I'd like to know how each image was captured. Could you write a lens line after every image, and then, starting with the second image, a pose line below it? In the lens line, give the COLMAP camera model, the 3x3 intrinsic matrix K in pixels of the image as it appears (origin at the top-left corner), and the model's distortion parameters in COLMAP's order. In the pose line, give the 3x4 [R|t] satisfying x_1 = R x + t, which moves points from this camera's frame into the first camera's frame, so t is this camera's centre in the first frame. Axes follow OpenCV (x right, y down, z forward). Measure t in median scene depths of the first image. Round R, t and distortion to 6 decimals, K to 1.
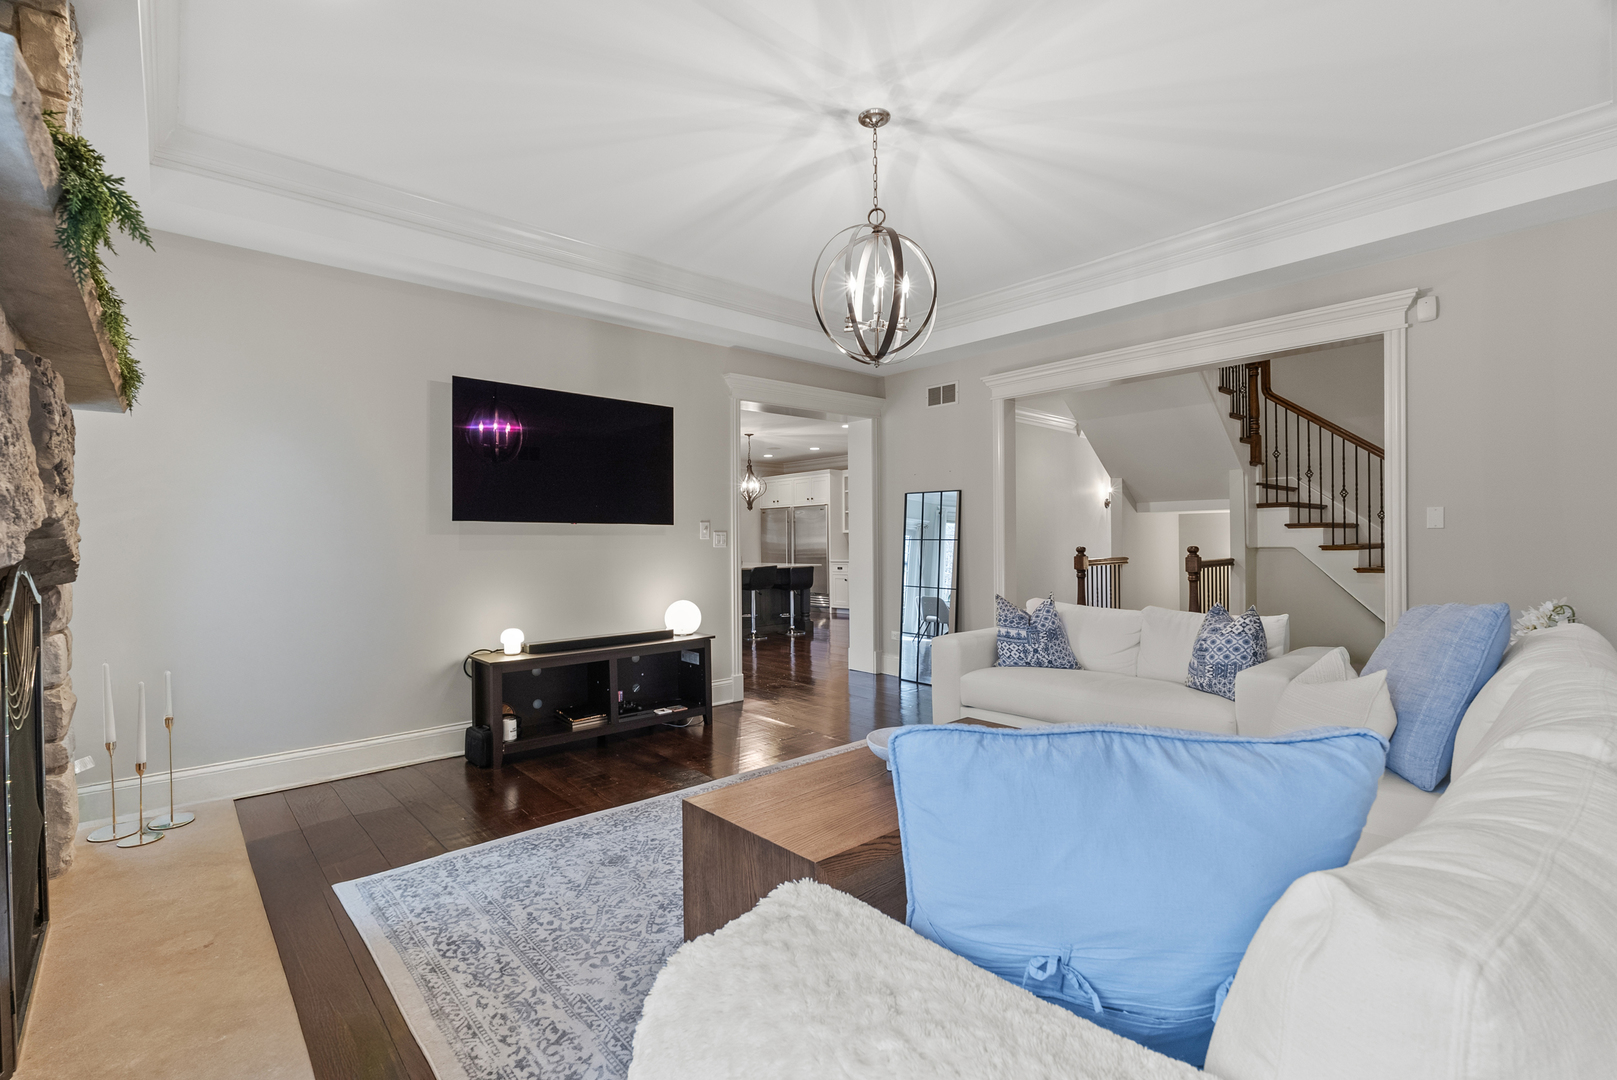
lens RADIAL K [[720.7, 0, 808.5], [0, 720.7, 540.0], [0, 0, 1]] dist [-0.000047, 0.000251]
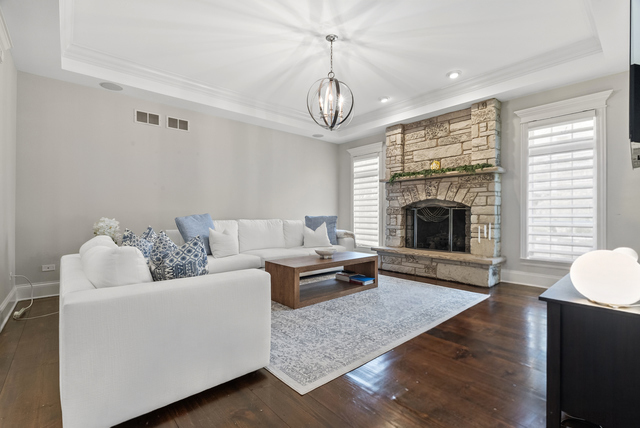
lens RADIAL K [[285.3, 0, 320.0], [0, 285.3, 214.0], [0, 0, 1]] dist [-0.000047, 0.000251]
pose [[-0.999915, 0.012864, -0.002196, 0.146424], [0.012851, 0.999899, 0.006059, 0.067688], [0.002274, 0.006030, -0.999979, 2.072983]]
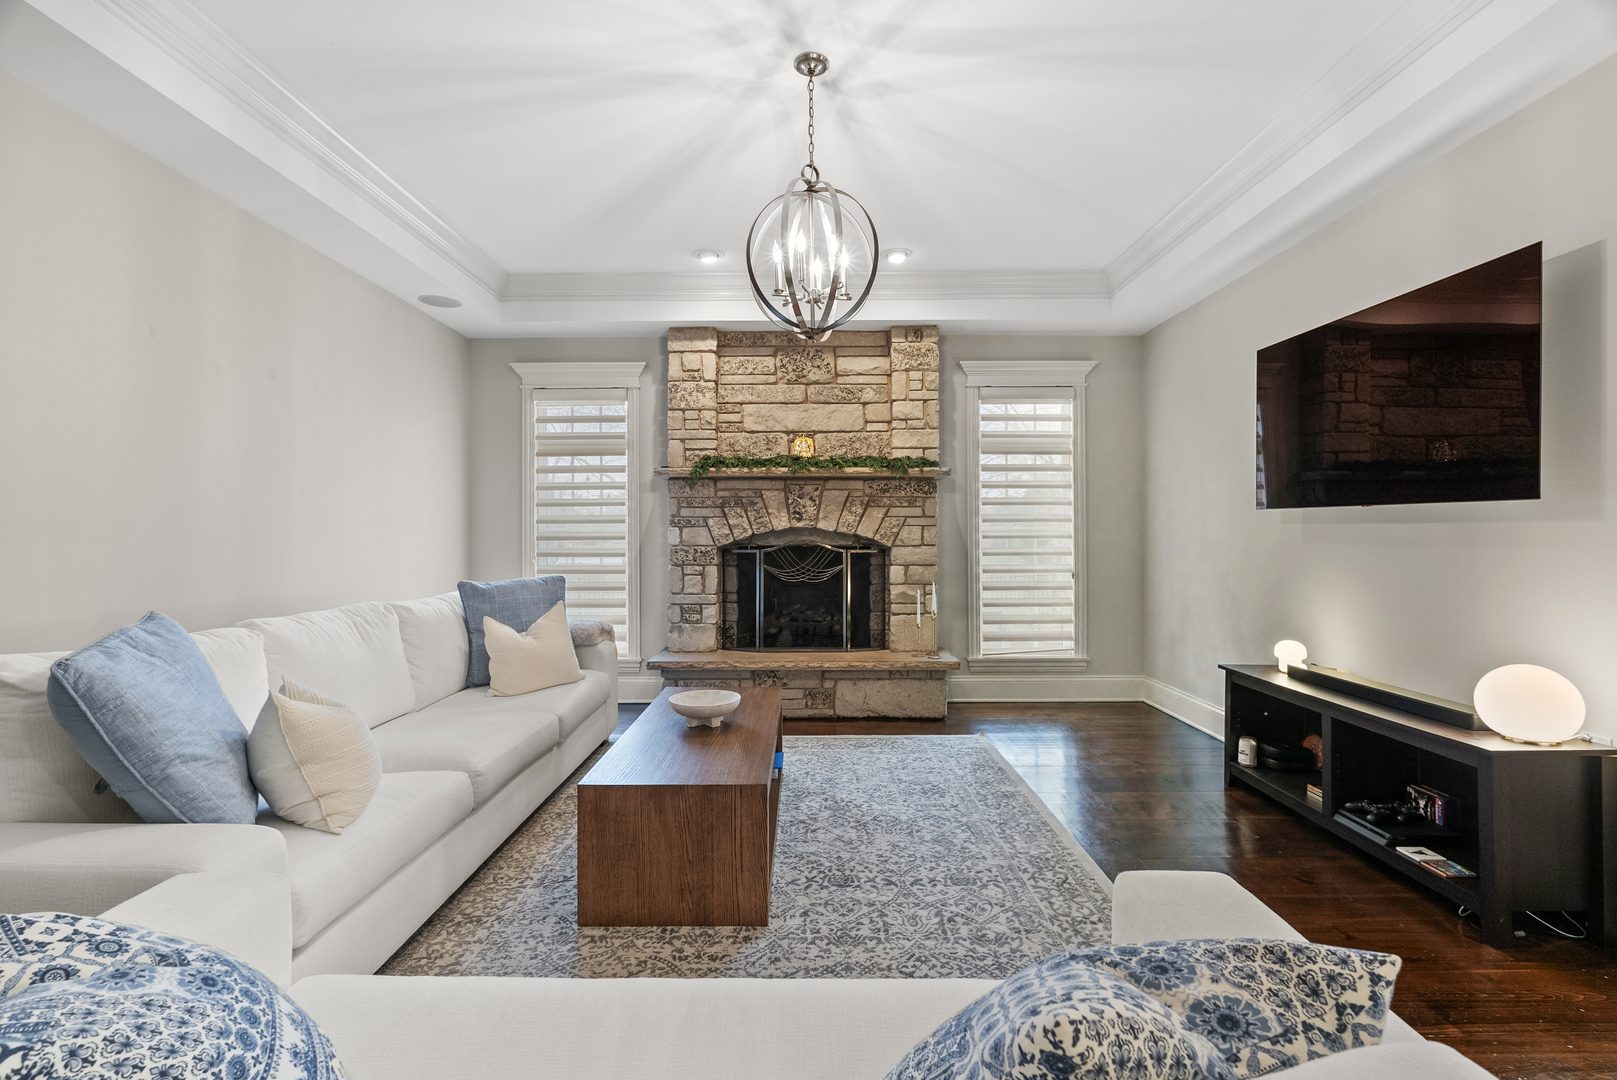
lens RADIAL K [[720.7, 0, 808.5], [0, 720.7, 540.0], [0, 0, 1]] dist [-0.000047, 0.000251]
pose [[-0.670730, 0.027265, -0.741200, 0.771395], [0.008283, 0.999537, 0.029272, -0.022115], [0.741655, 0.013494, -0.670646, 1.602917]]
